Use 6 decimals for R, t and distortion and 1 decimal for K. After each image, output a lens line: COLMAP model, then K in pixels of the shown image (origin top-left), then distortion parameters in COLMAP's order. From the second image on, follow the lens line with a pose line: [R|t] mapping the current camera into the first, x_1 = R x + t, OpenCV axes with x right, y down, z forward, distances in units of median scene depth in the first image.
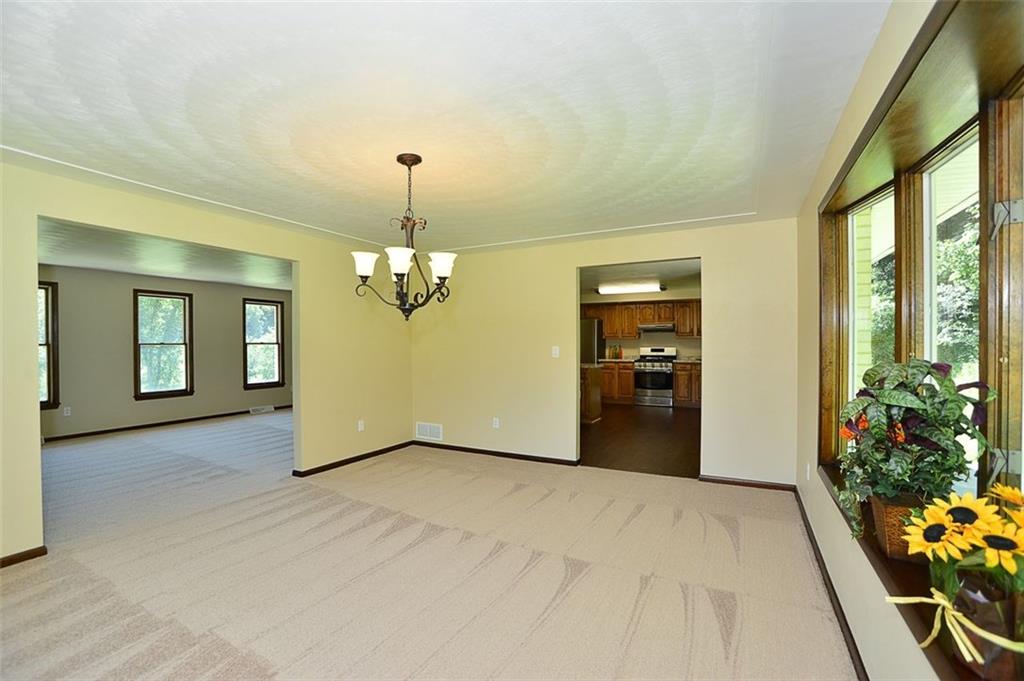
lens RADIAL K [[448.9, 0, 508.6], [0, 448.9, 344.4], [0, 0, 1]] dist [-0.060700, 0.019549]
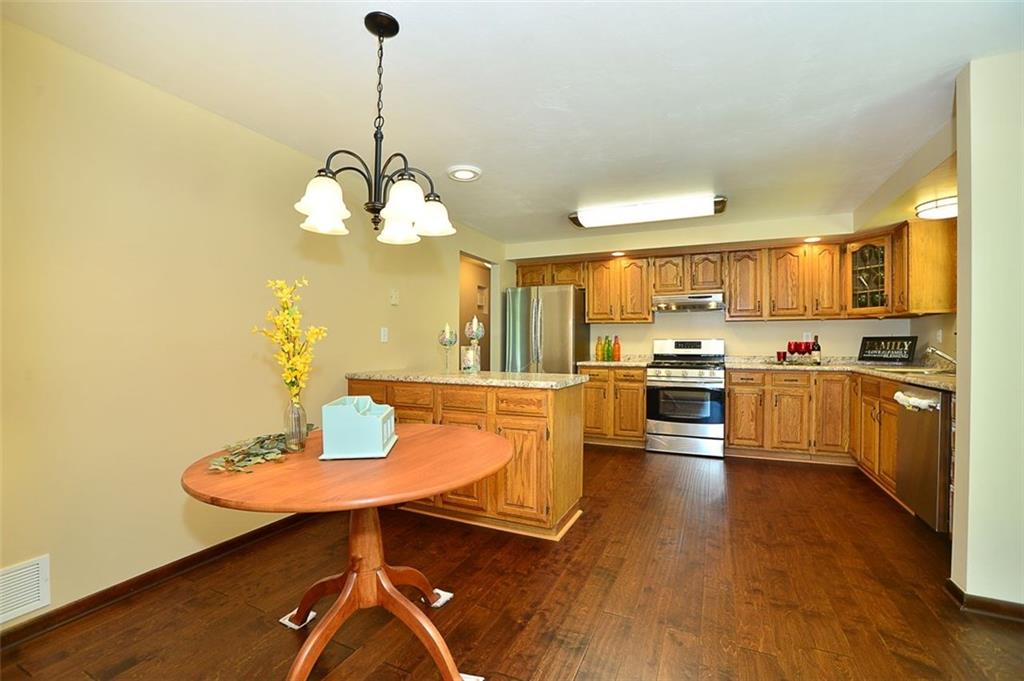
lens RADIAL K [[448.9, 0, 508.6], [0, 448.9, 344.4], [0, 0, 1]] dist [-0.060700, 0.019549]
pose [[0.999129, 0.000785, 0.041721, 0.099949], [-0.000928, 0.999994, 0.003395, 0.011071], [-0.041718, -0.003431, 0.999124, 0.485011]]
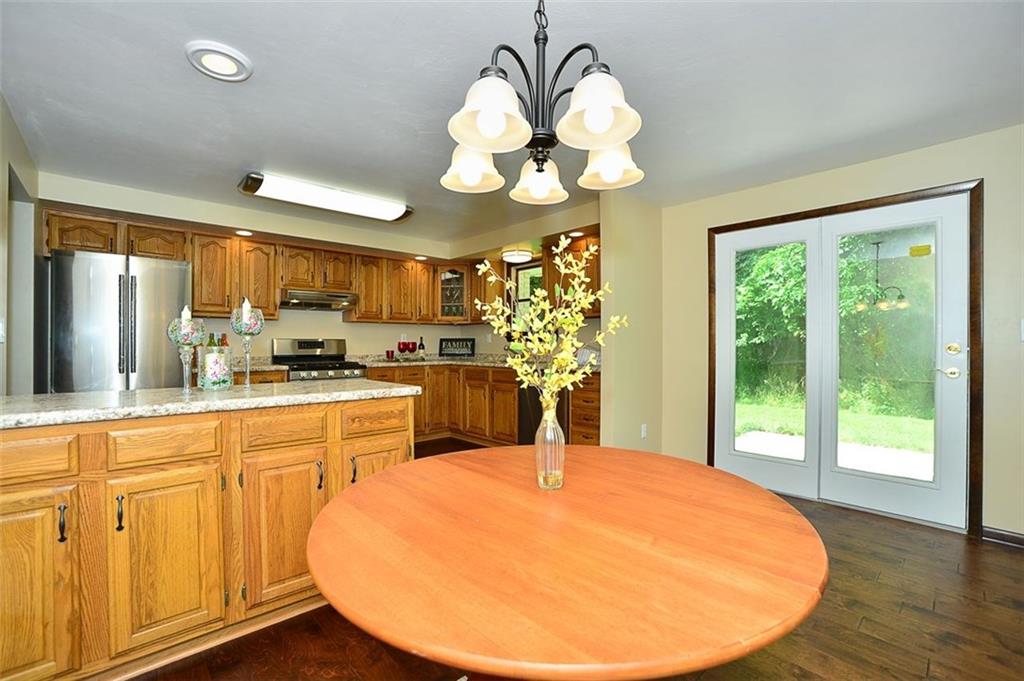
lens RADIAL K [[448.9, 0, 508.6], [0, 448.9, 344.4], [0, 0, 1]] dist [-0.060700, 0.019549]
pose [[0.342276, -0.000888, 0.939599, -0.059020], [0.001052, 0.999999, 0.000562, 0.012541], [-0.939599, 0.000796, 0.342277, 0.626424]]
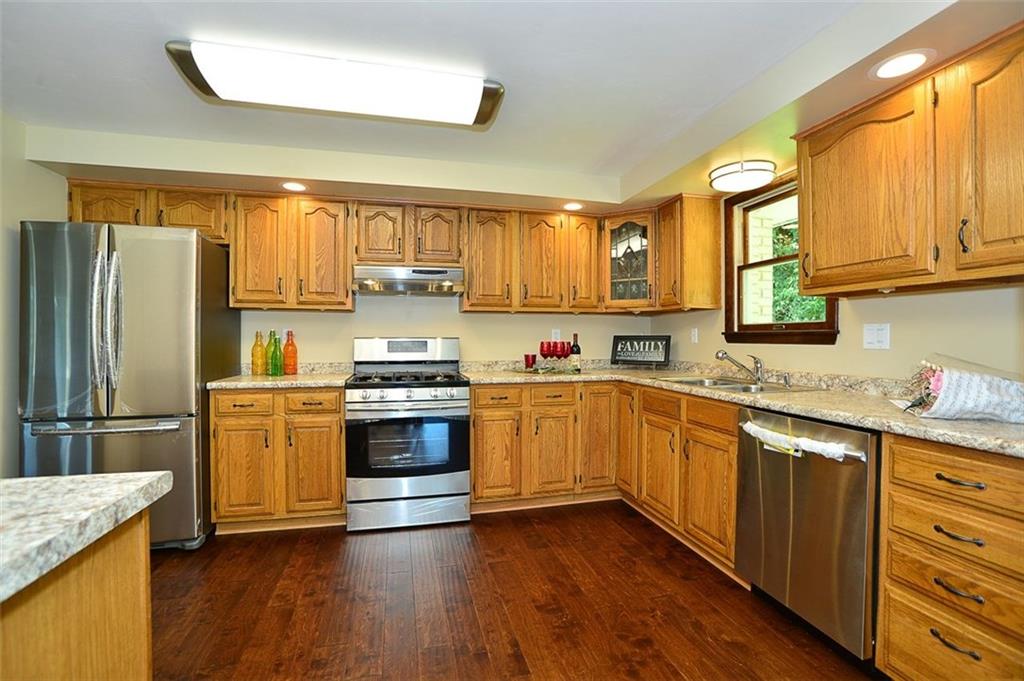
lens RADIAL K [[458.6, 0, 518.1], [0, 458.6, 337.4], [0, 0, 1]] dist [-0.066349, 0.021681]
pose [[0.743383, 0.000218, 0.668866, 0.162866], [-0.001383, 0.999998, 0.001211, 0.005696], [-0.668865, -0.001825, 0.743382, 0.687306]]
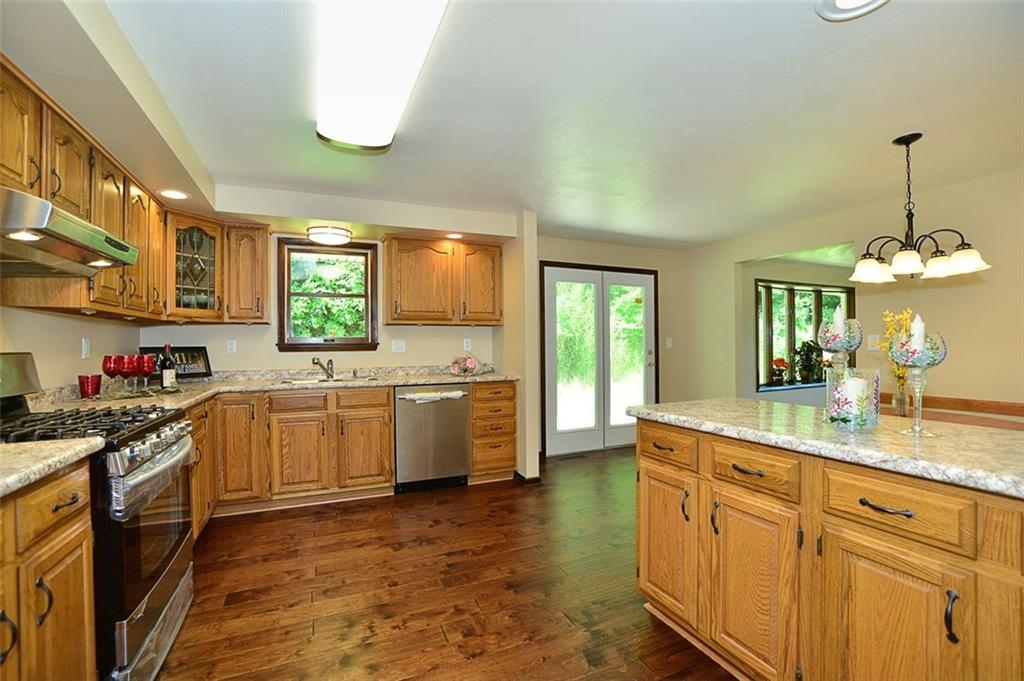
lens RADIAL K [[448.9, 0, 508.6], [0, 448.9, 344.4], [0, 0, 1]] dist [-0.060700, 0.019549]
pose [[-0.781597, 0.006152, 0.623753, 0.083801], [0.008374, 0.999965, 0.000631, 0.004695], [-0.623728, 0.005717, -0.781621, 1.006151]]
